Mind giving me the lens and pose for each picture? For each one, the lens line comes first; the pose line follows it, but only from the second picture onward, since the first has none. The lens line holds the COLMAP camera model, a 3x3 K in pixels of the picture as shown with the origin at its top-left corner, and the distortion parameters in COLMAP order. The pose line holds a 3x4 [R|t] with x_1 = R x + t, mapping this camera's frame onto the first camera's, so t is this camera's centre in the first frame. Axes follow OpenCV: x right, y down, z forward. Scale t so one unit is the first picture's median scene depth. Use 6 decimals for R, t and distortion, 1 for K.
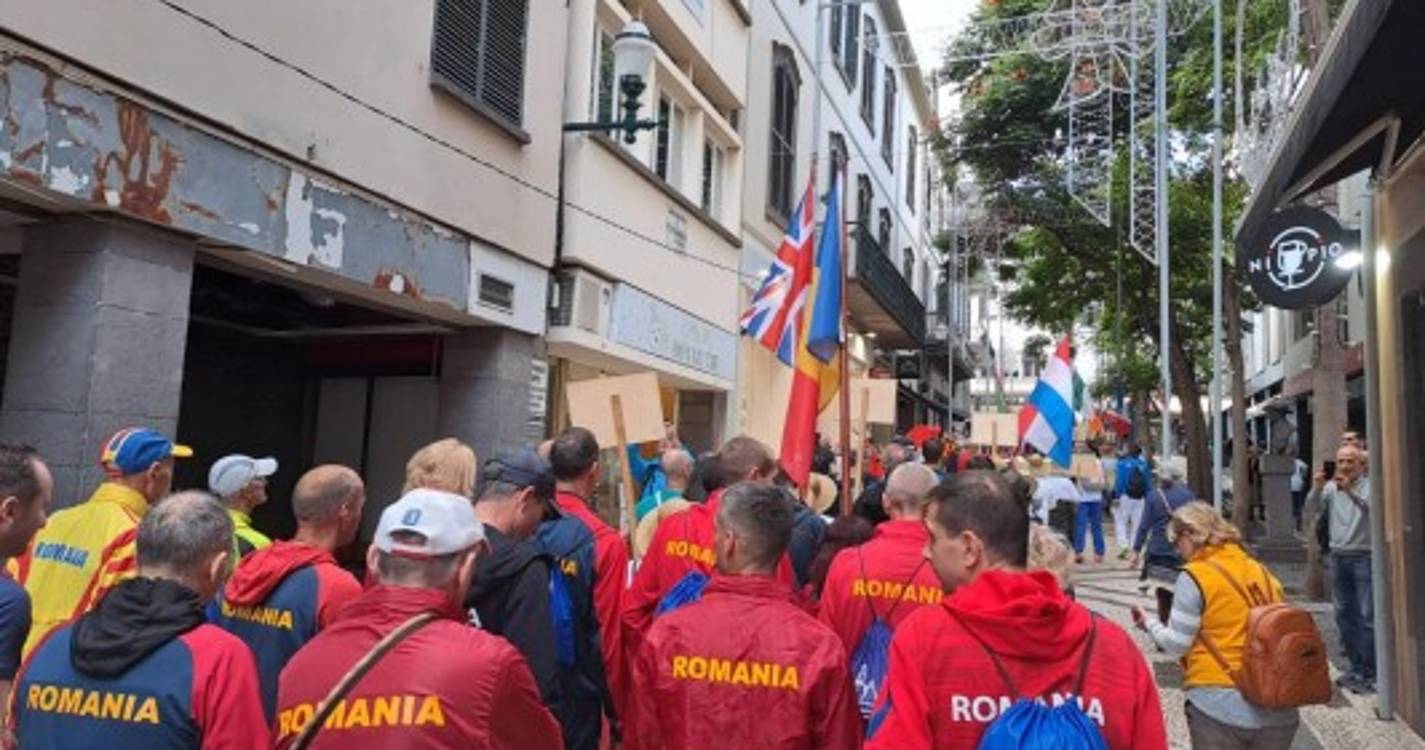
lens RADIAL K [[1037.9, 0, 723.7], [0, 1037.9, 371.4], [0, 0, 1]] dist [0.080849, -0.095585]
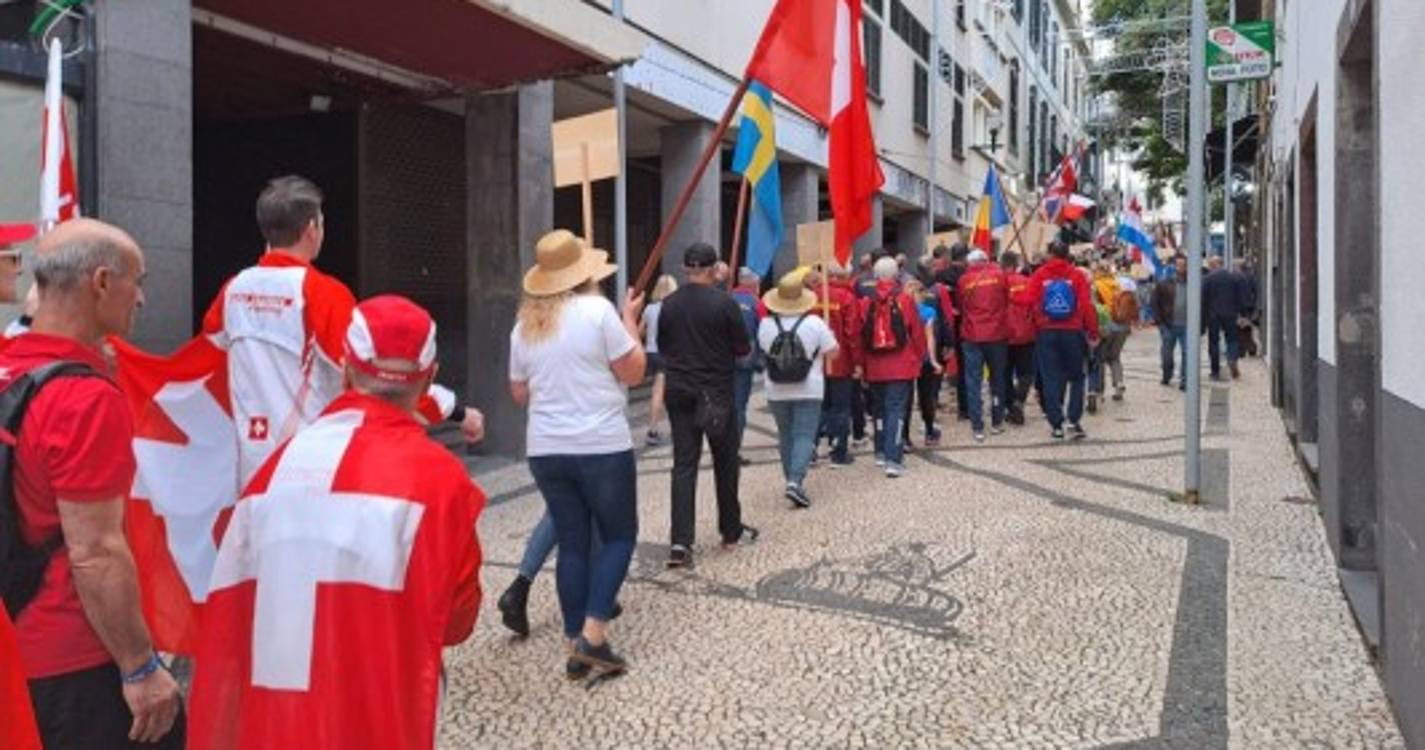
lens RADIAL K [[1037.9, 0, 723.7], [0, 1037.9, 371.4], [0, 0, 1]] dist [0.080849, -0.095585]
pose [[0.992876, -0.048546, -0.108811, -0.180042], [0.063793, 0.987902, 0.141353, -0.028124], [0.100632, -0.147288, 0.983961, -0.647066]]
